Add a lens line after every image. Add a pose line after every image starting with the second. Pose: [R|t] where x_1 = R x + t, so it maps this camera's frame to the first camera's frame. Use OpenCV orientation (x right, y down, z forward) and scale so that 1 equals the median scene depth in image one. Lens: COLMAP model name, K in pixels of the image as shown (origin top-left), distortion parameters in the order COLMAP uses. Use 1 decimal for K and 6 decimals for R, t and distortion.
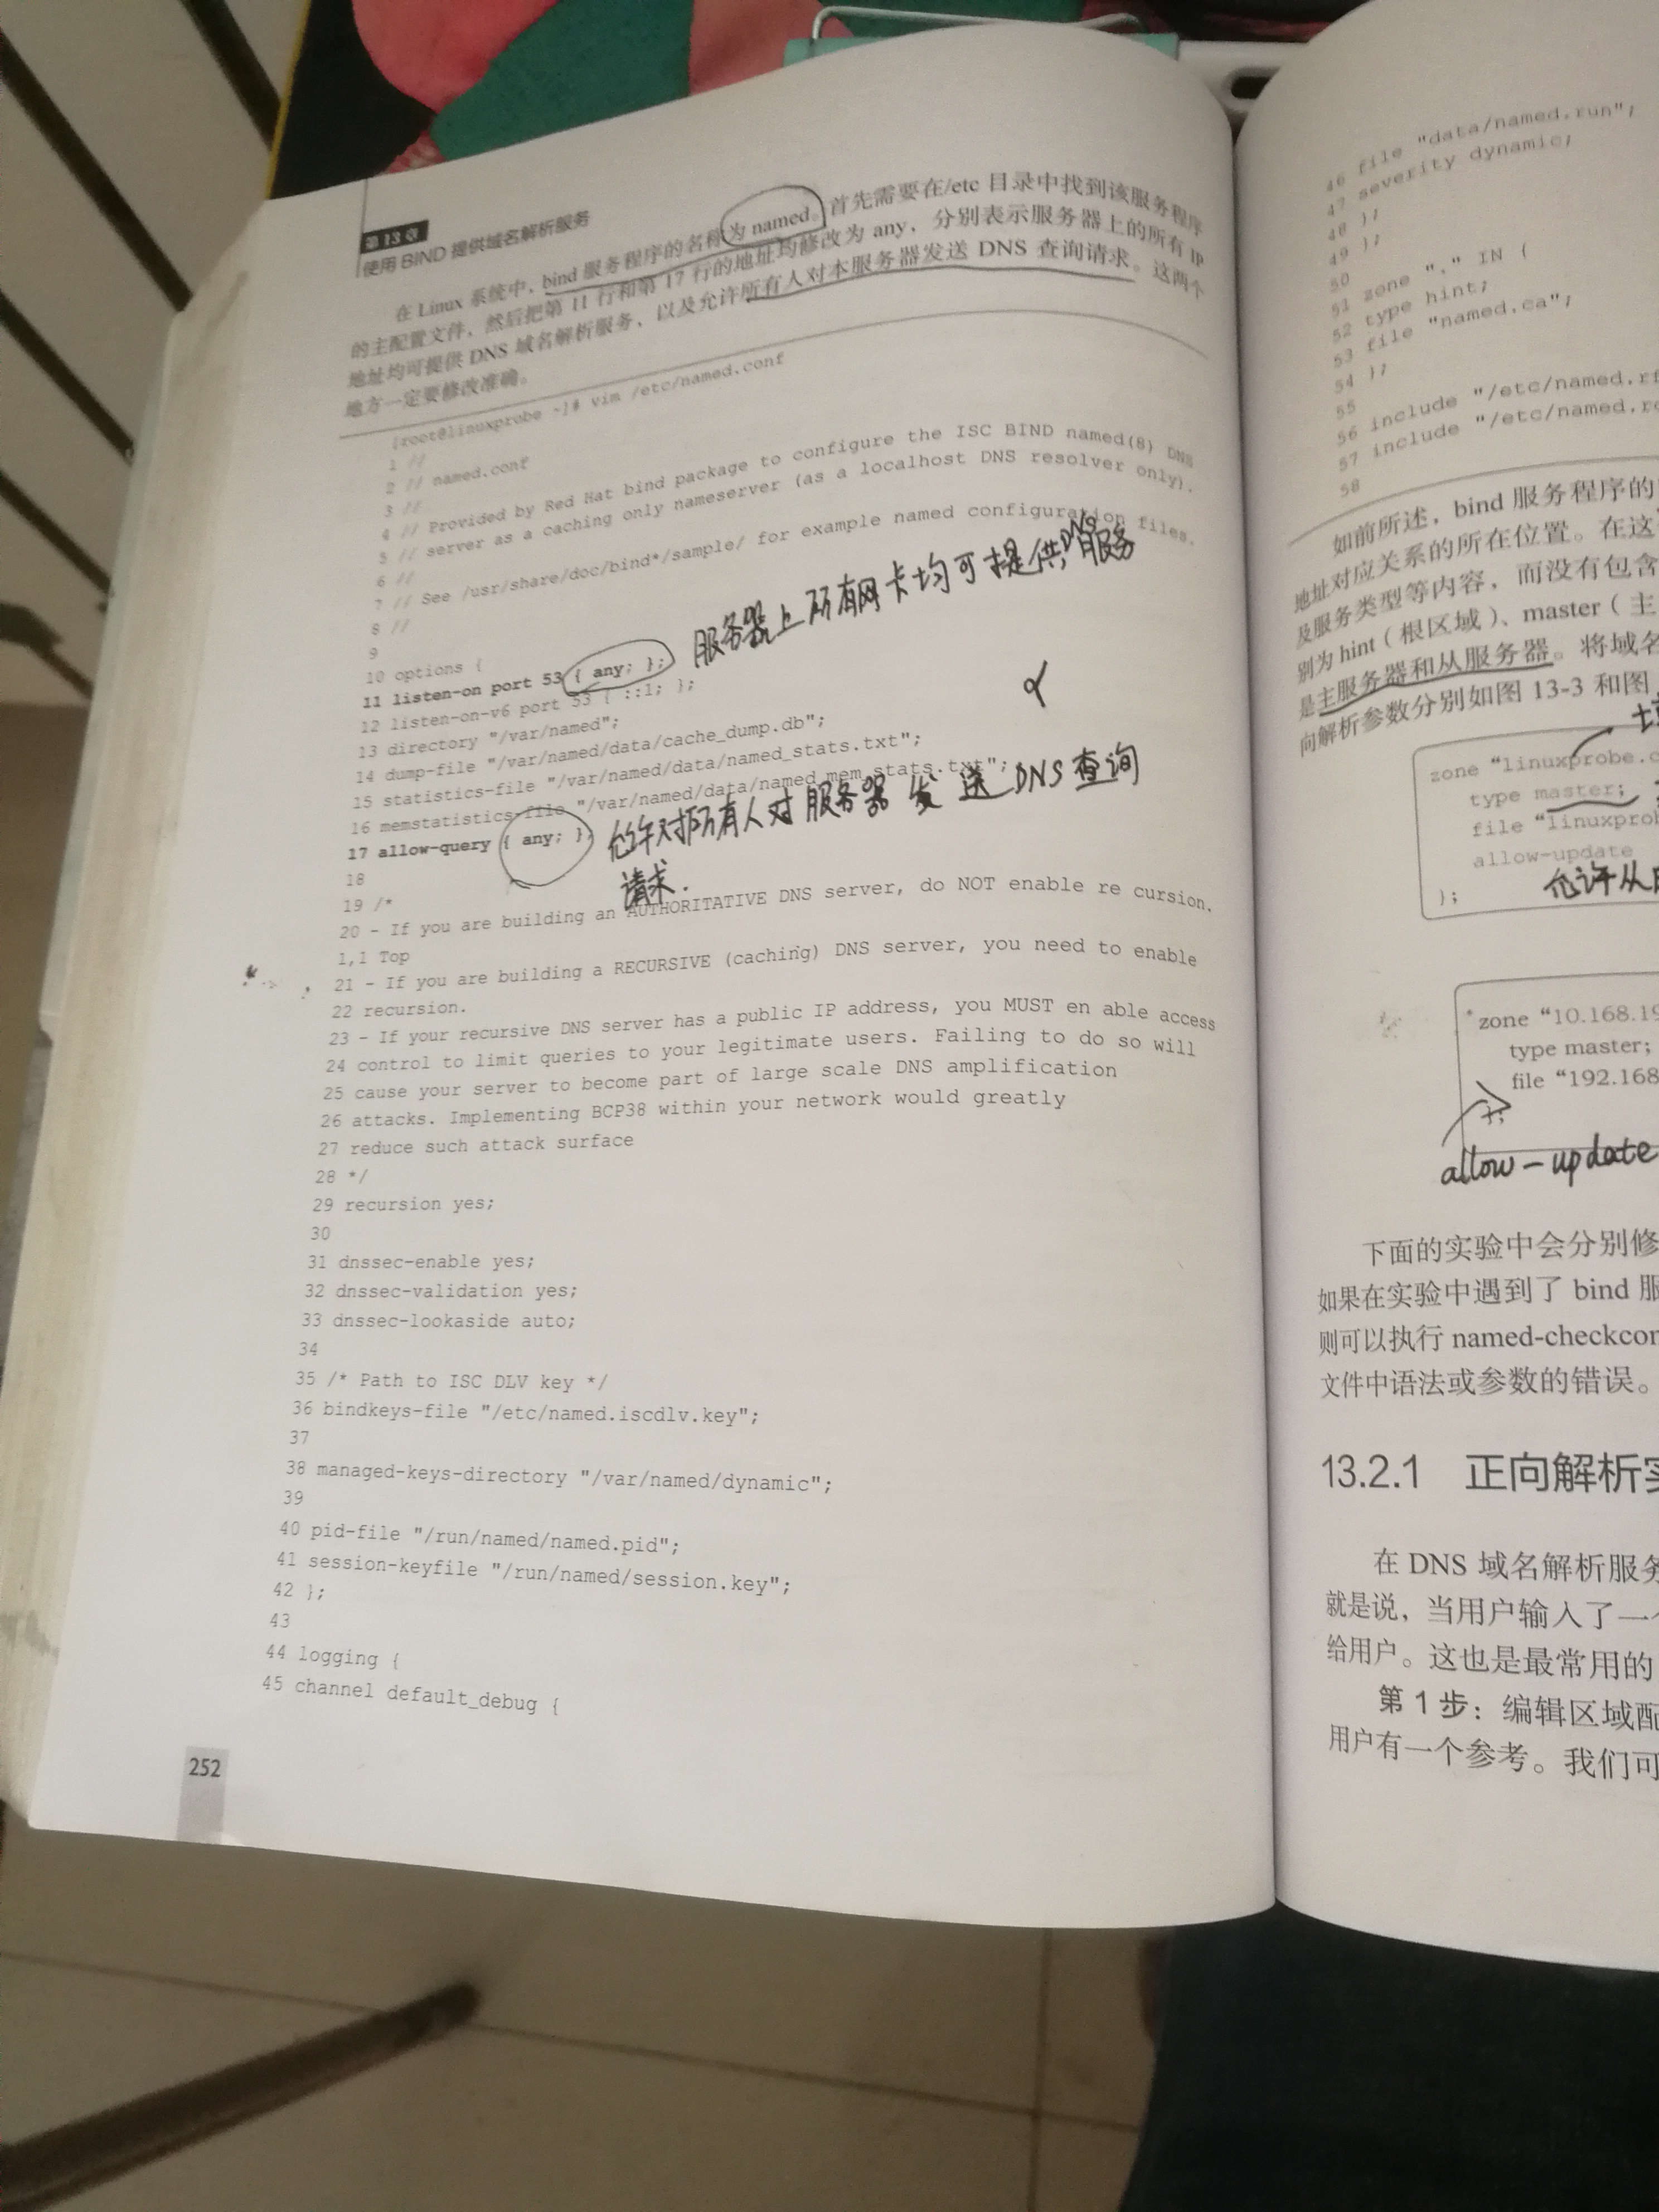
lens RADIAL K [[1758.9, 0, 828.9], [0, 1758.9, 851.5], [0, 0, 1]] dist [-0.071289, 0.099480]
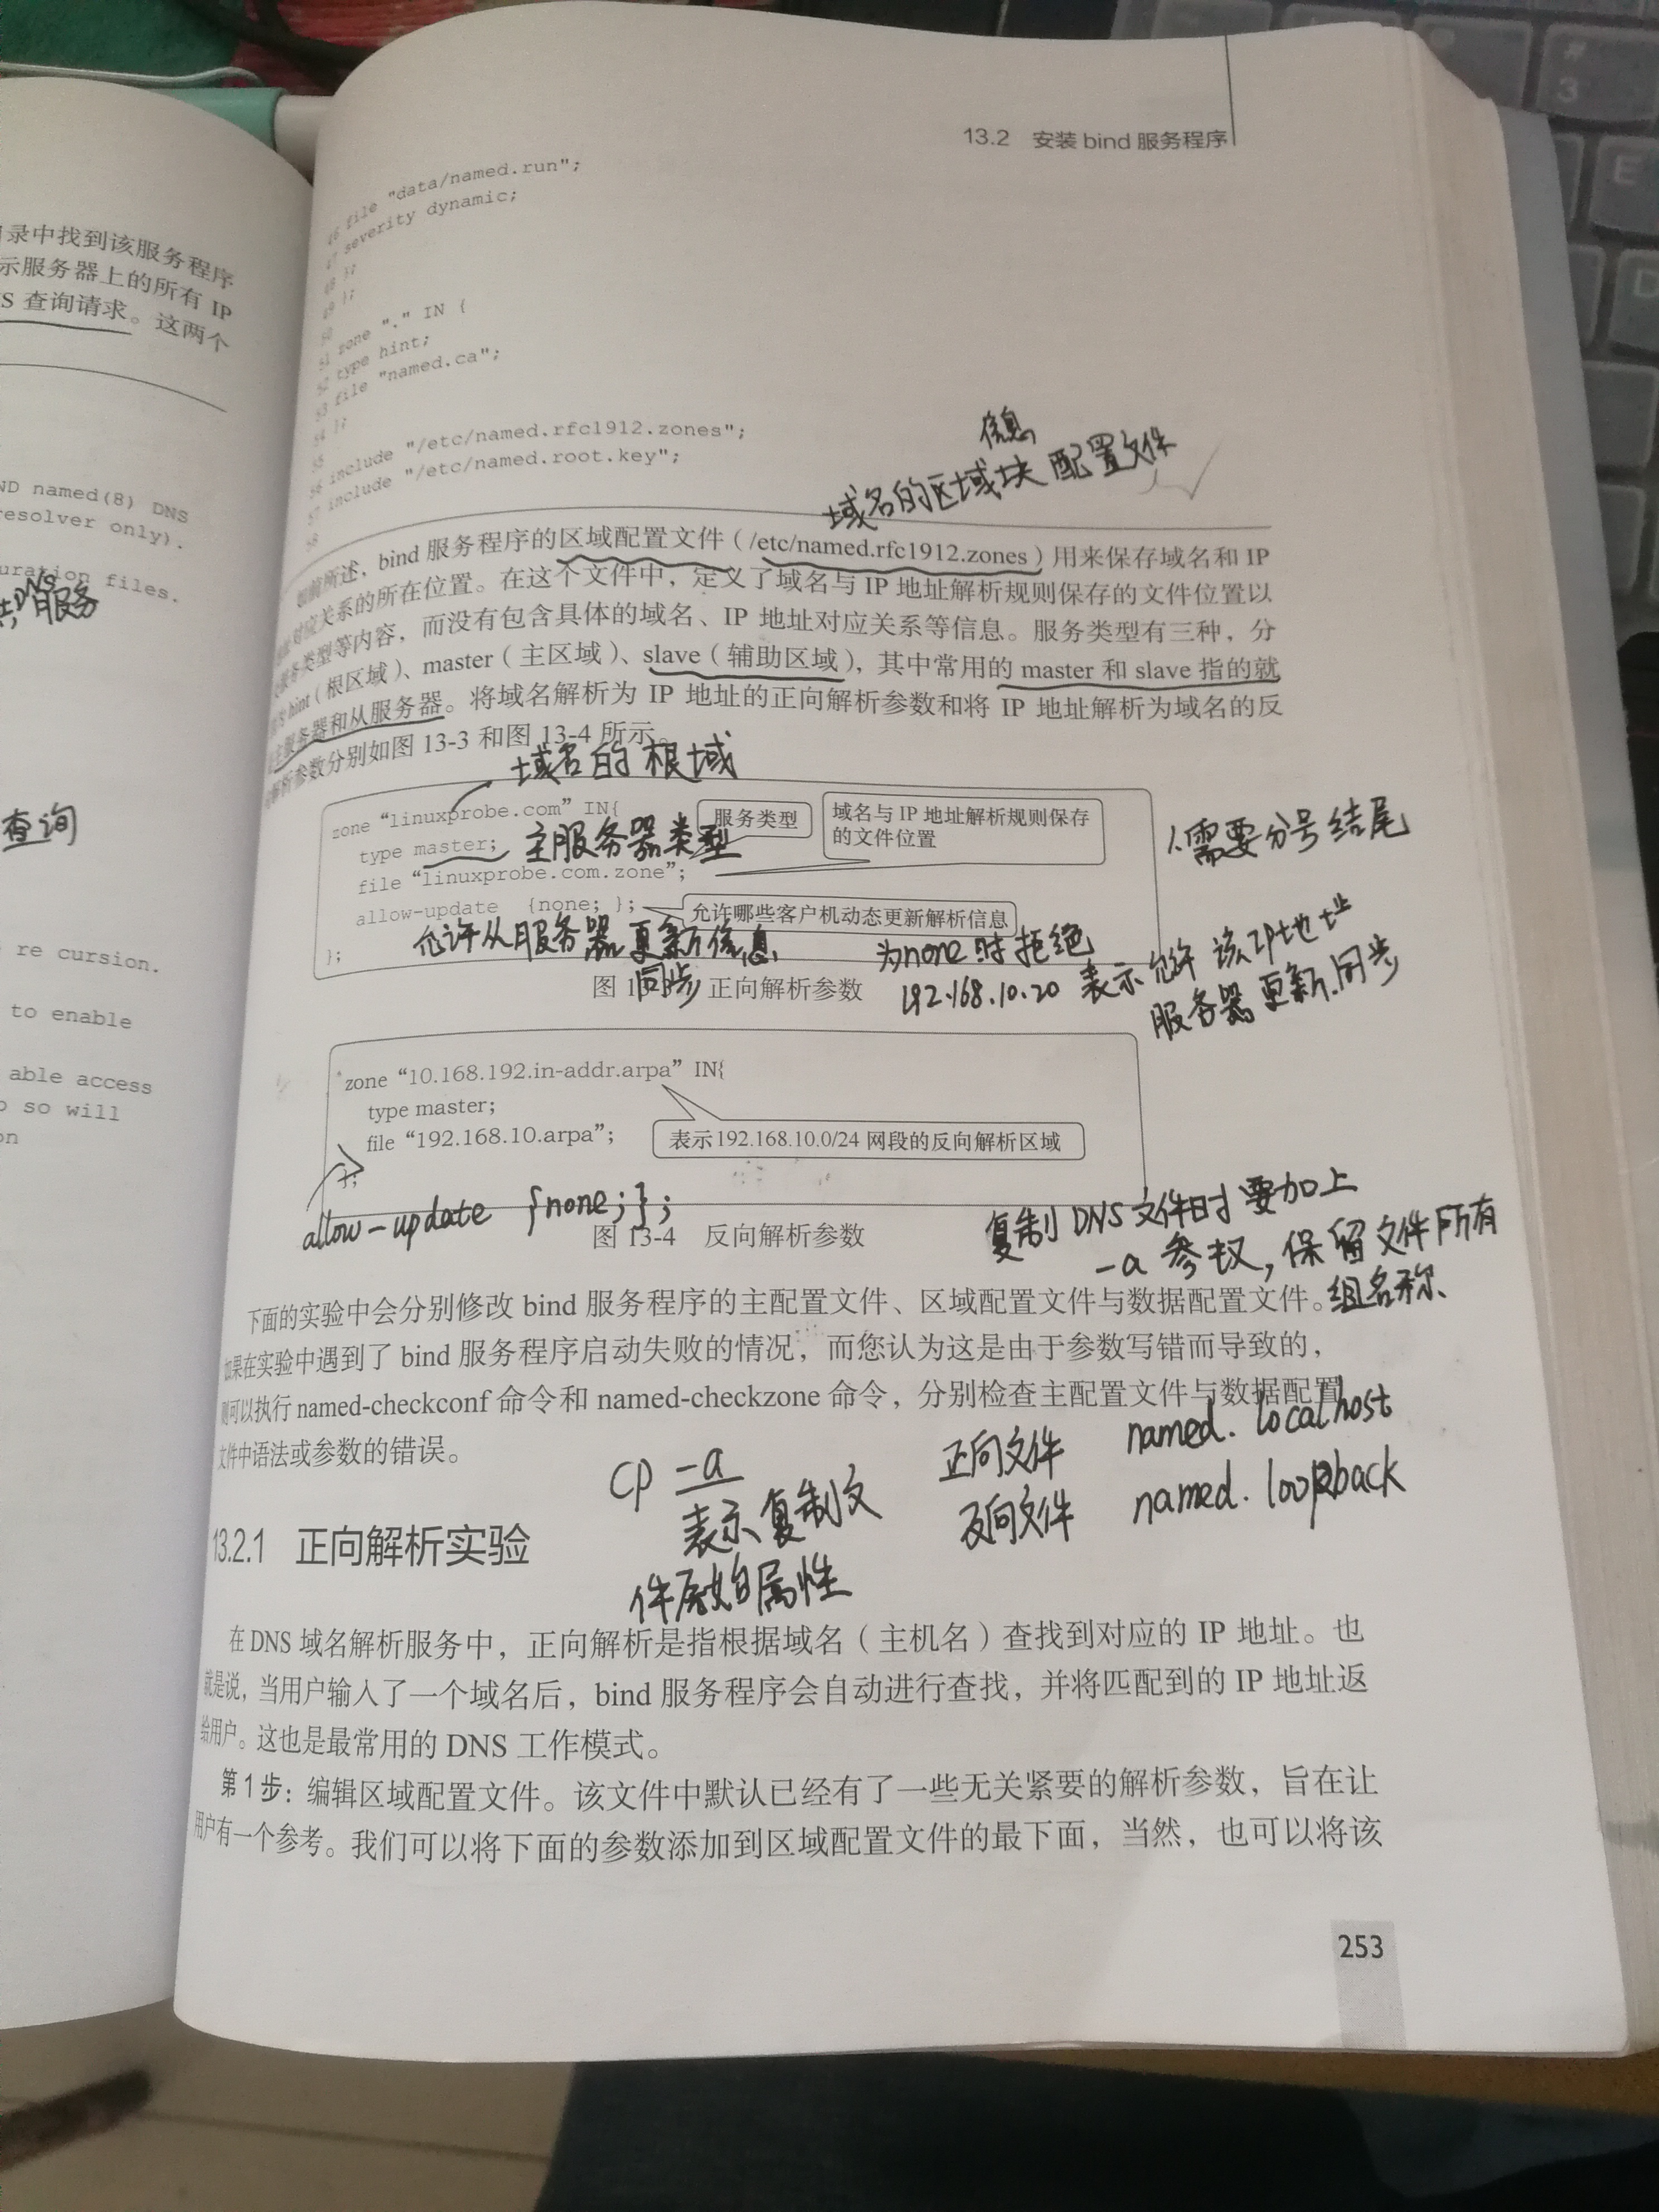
lens RADIAL K [[1720.2, 0, 829.2], [0, 1720.2, 906.2], [0, 0, 1]] dist [0.000548, 0.001182]
pose [[0.999745, -0.011961, 0.019136, 0.621901], [0.012071, 0.999911, -0.005665, 0.007018], [-0.019066, 0.005895, 0.999801, 0.026960]]
